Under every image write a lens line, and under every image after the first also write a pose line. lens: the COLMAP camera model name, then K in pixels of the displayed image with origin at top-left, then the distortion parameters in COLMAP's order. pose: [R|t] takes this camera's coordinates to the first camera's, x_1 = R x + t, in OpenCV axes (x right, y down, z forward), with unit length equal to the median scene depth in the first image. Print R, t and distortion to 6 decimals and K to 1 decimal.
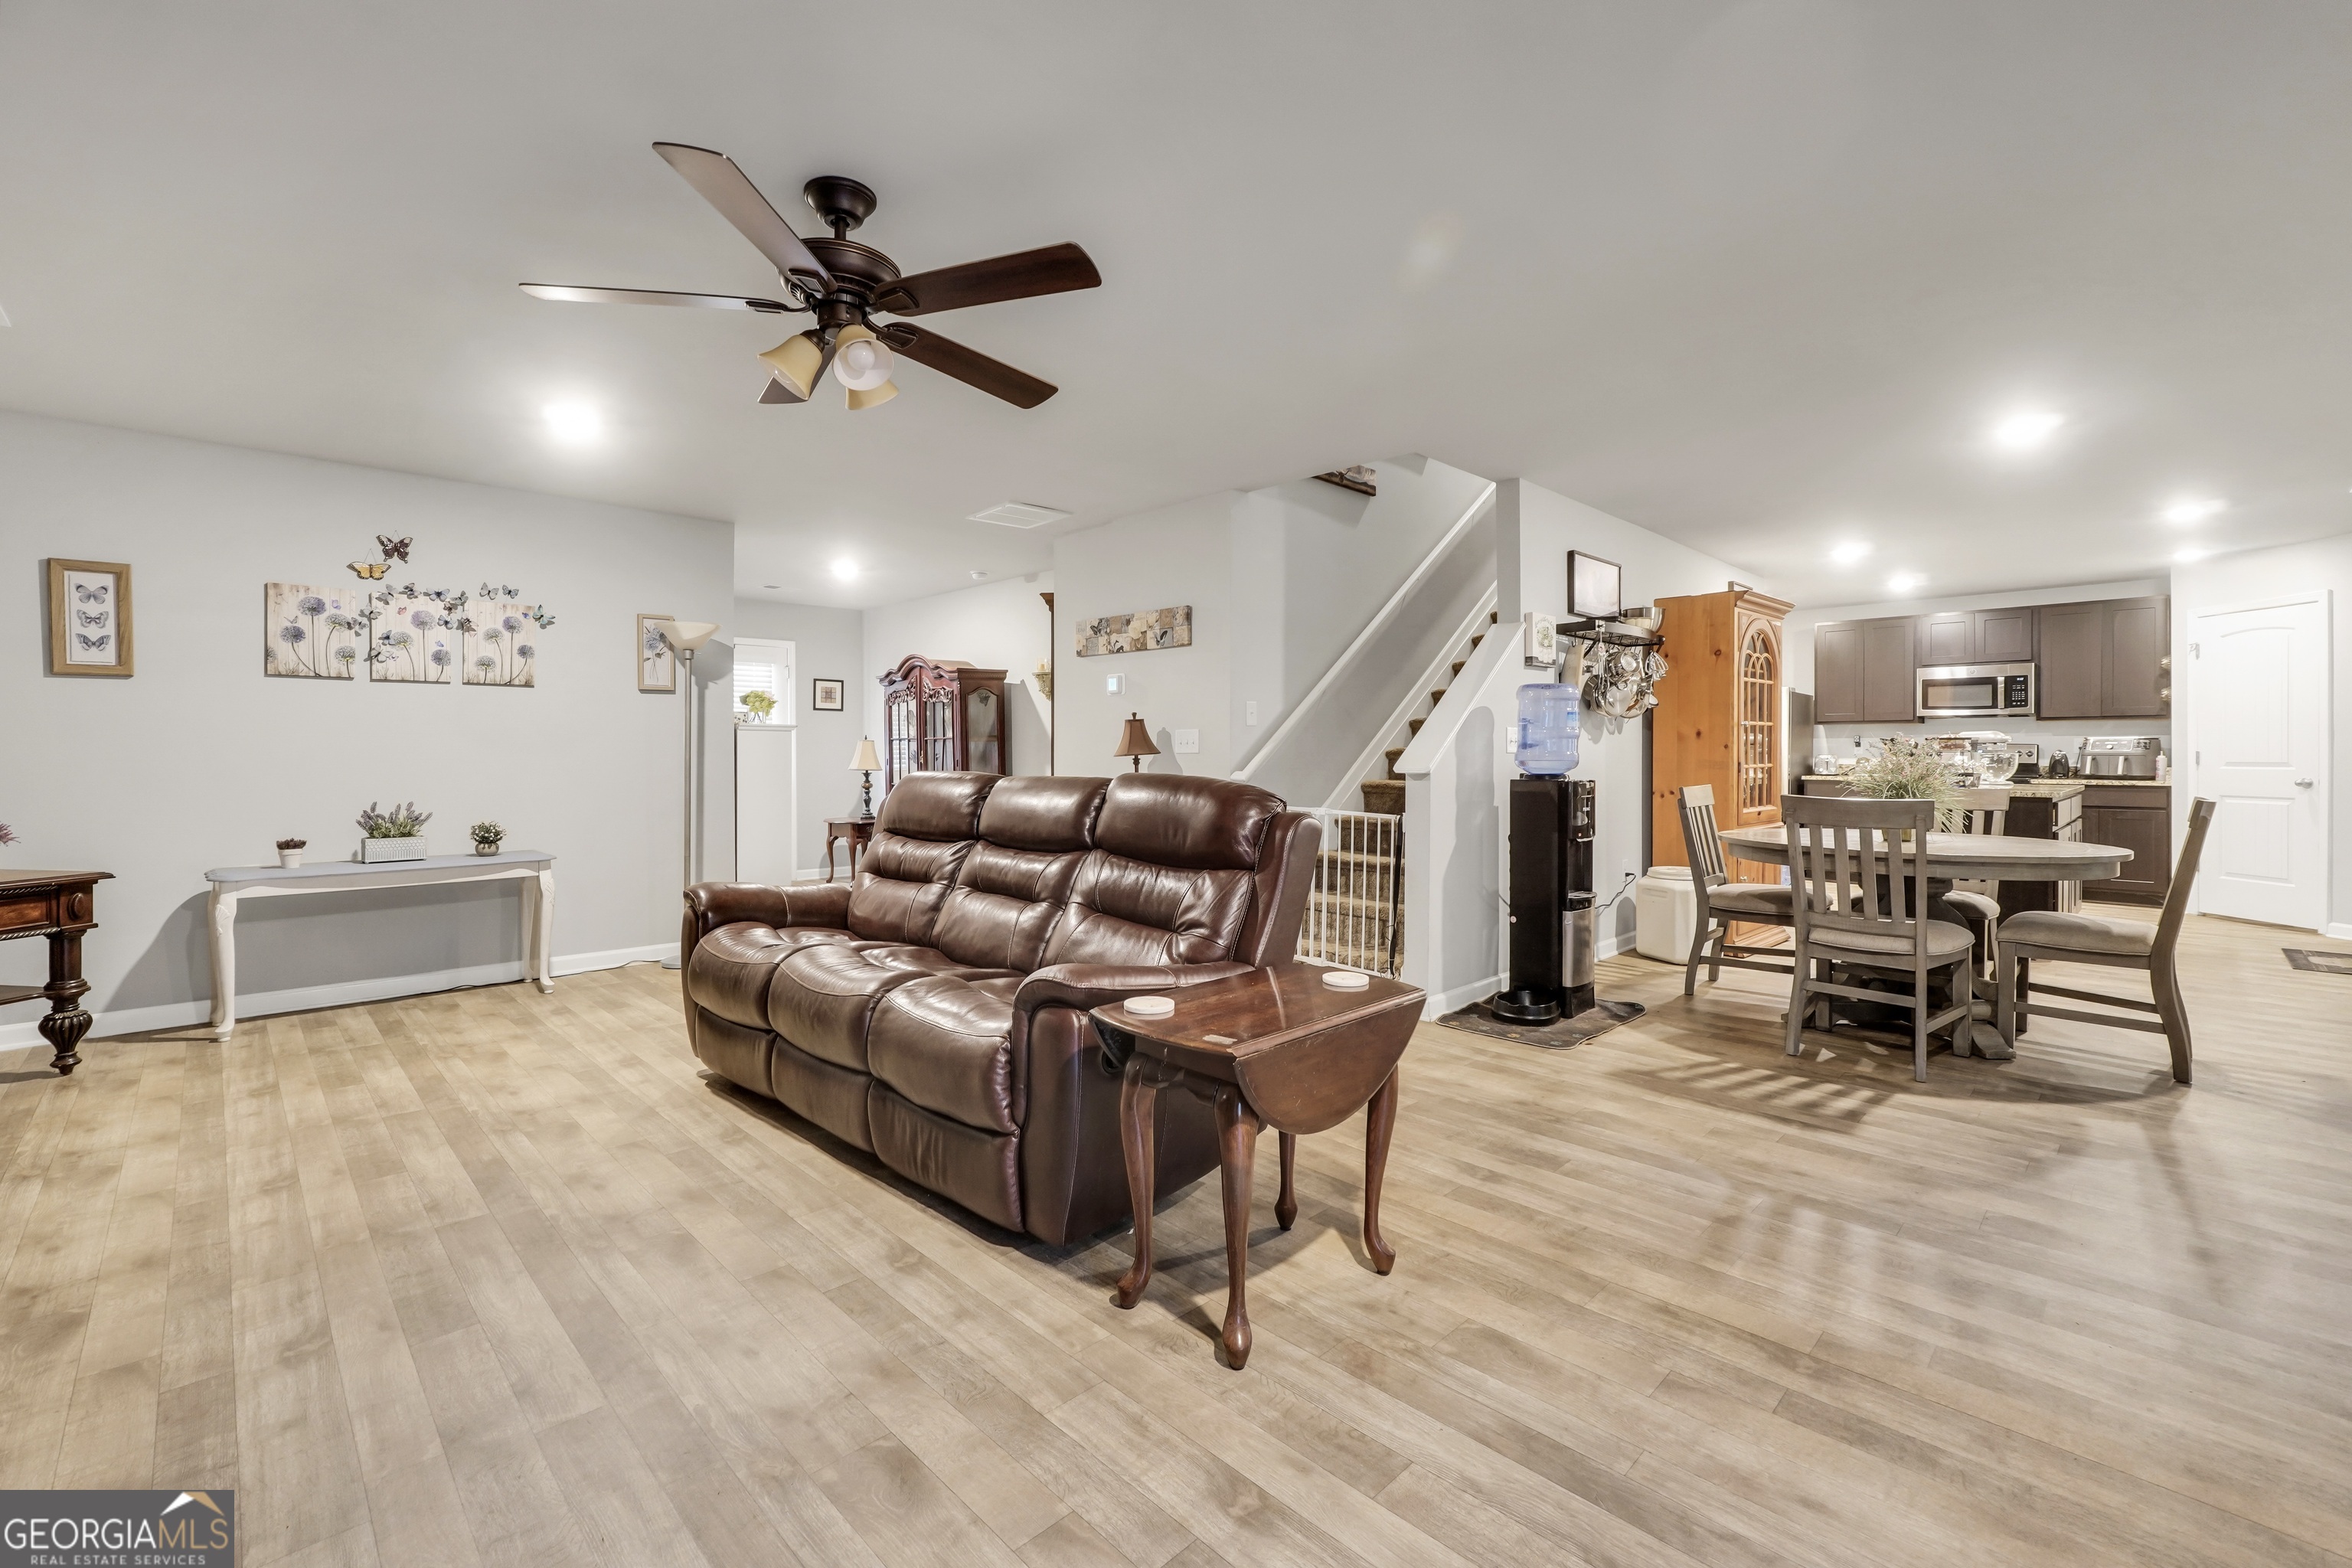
lens RADIAL K [[1001.5, 0, 1164.1], [0, 1001.5, 759.8], [0, 0, 1]] dist [-0.018231, 0.005843]
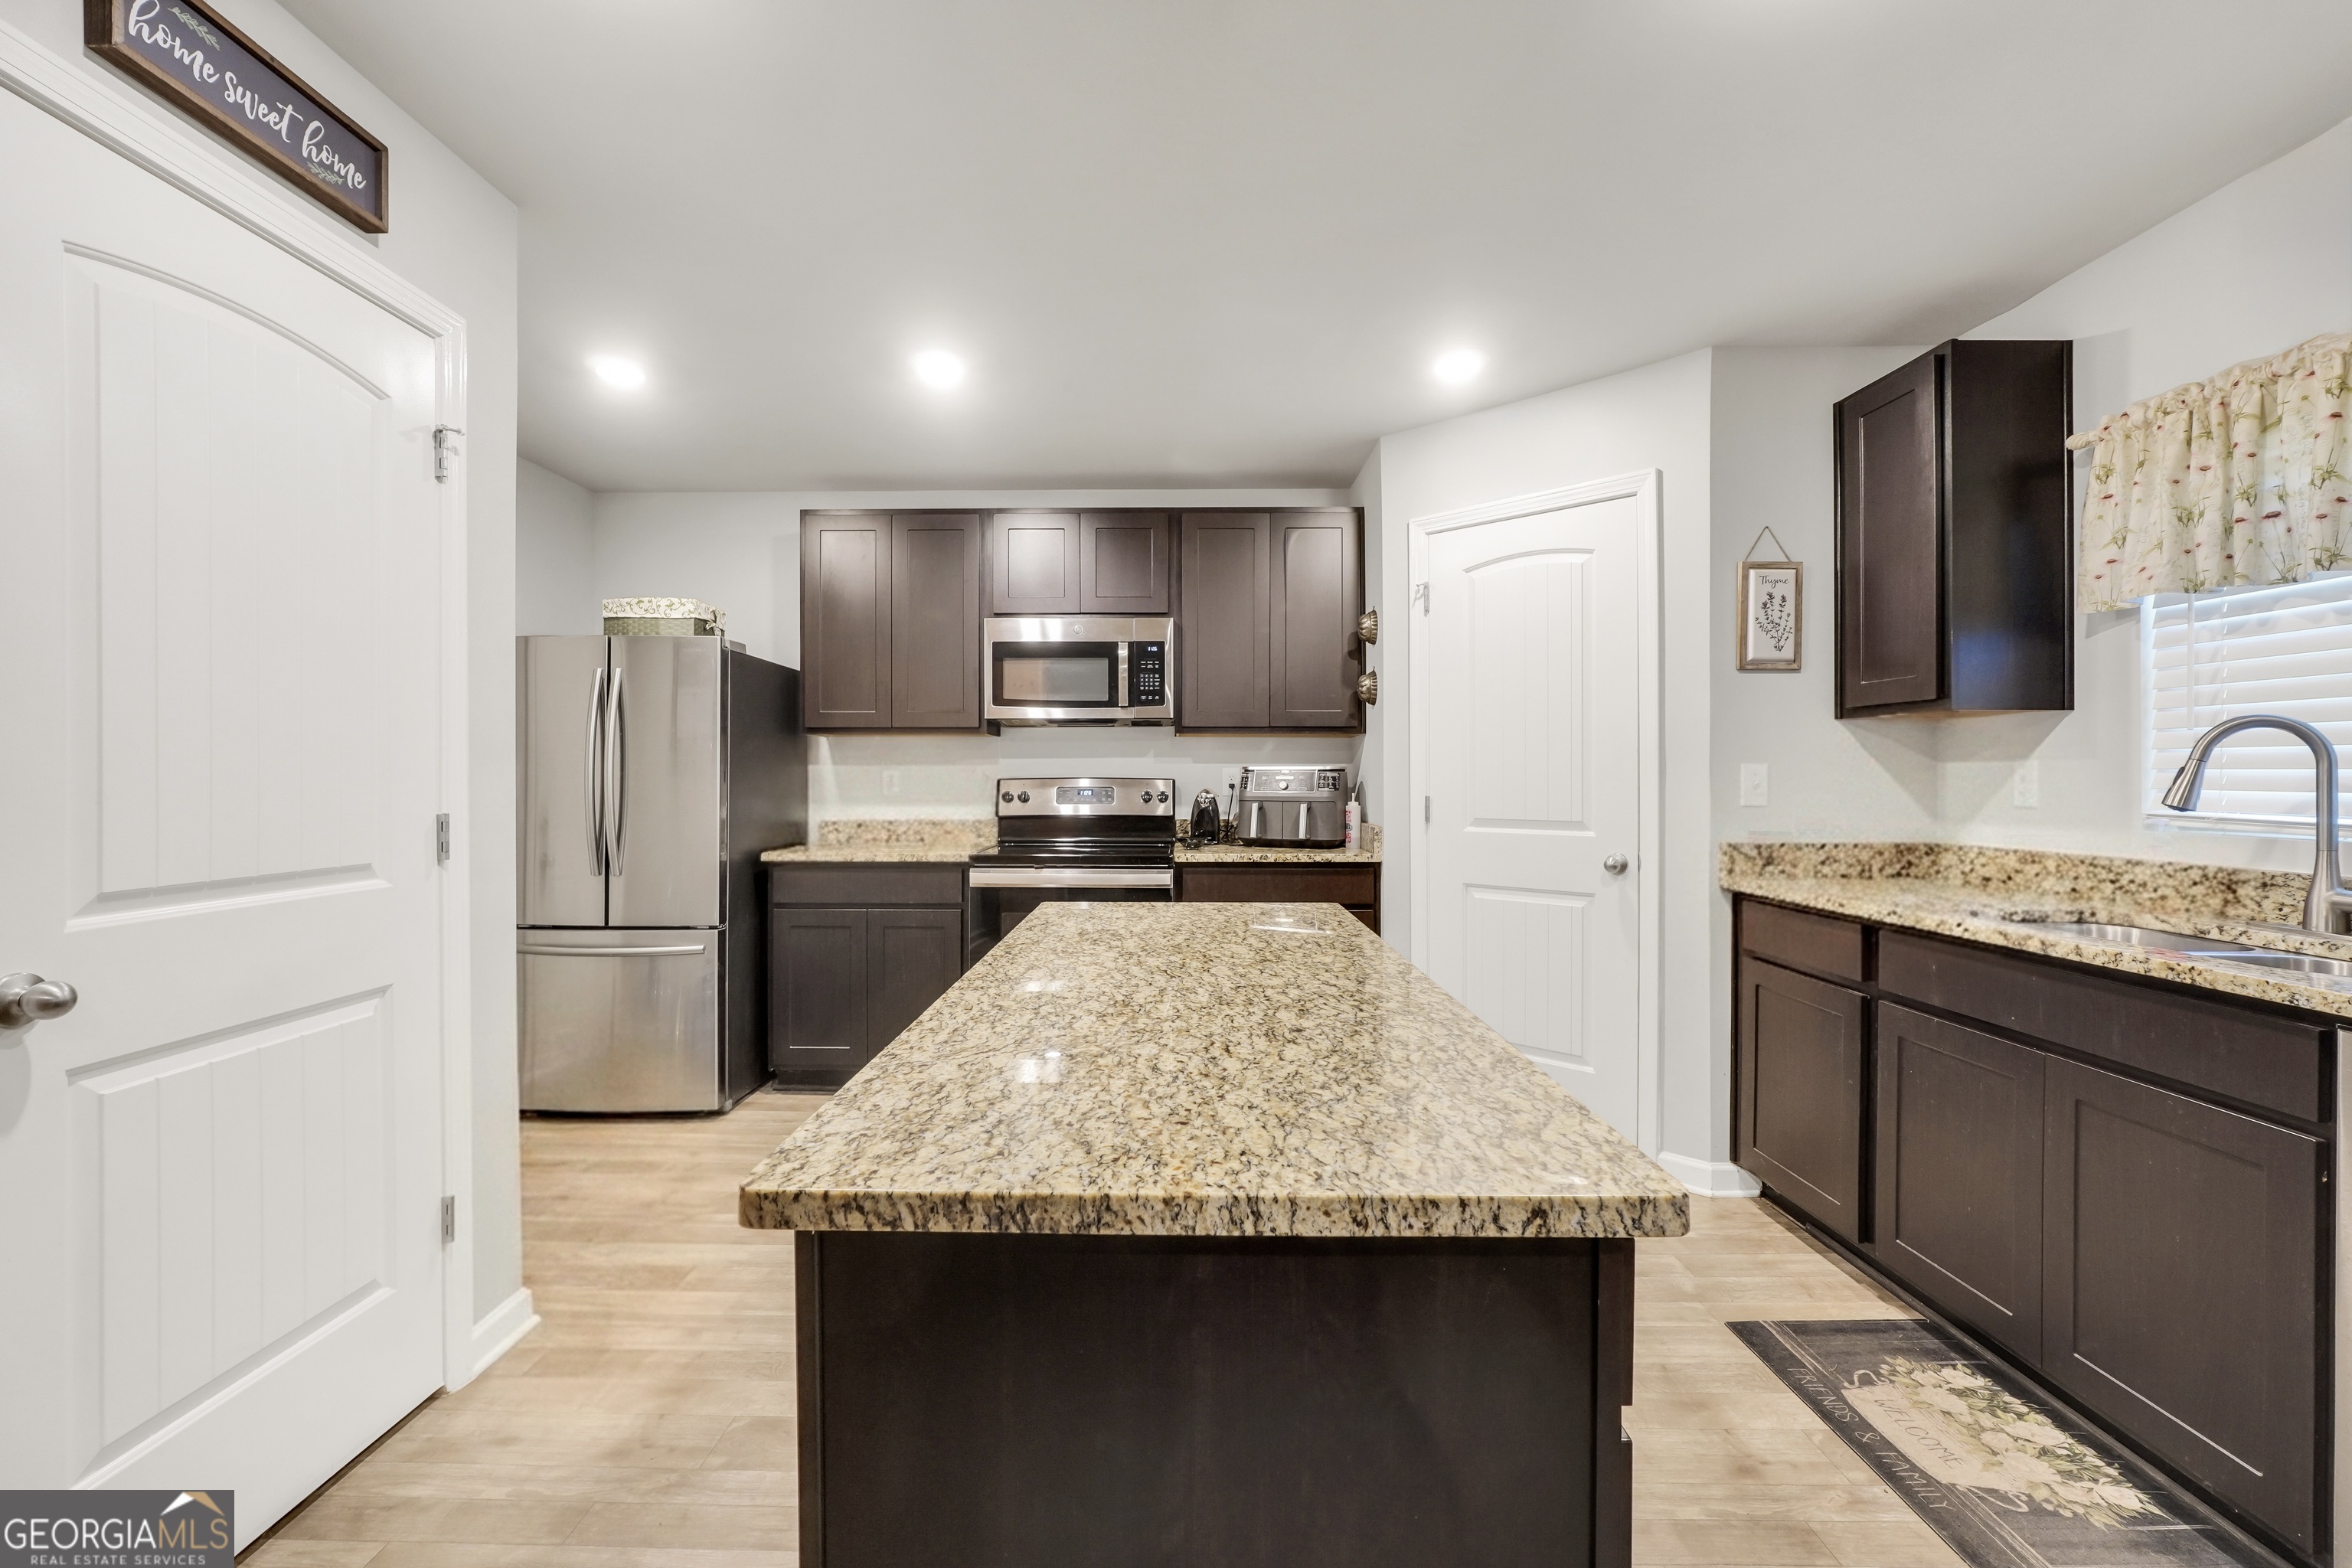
lens RADIAL K [[1001.5, 0, 1172.6], [0, 1001.5, 776.1], [0, 0, 1]] dist [-0.018231, 0.005843]
pose [[0.707544, 0.001385, 0.706668, 0.510585], [0.003628, 0.999978, -0.005592, -0.014363], [-0.706660, 0.006520, 0.707523, 0.632072]]
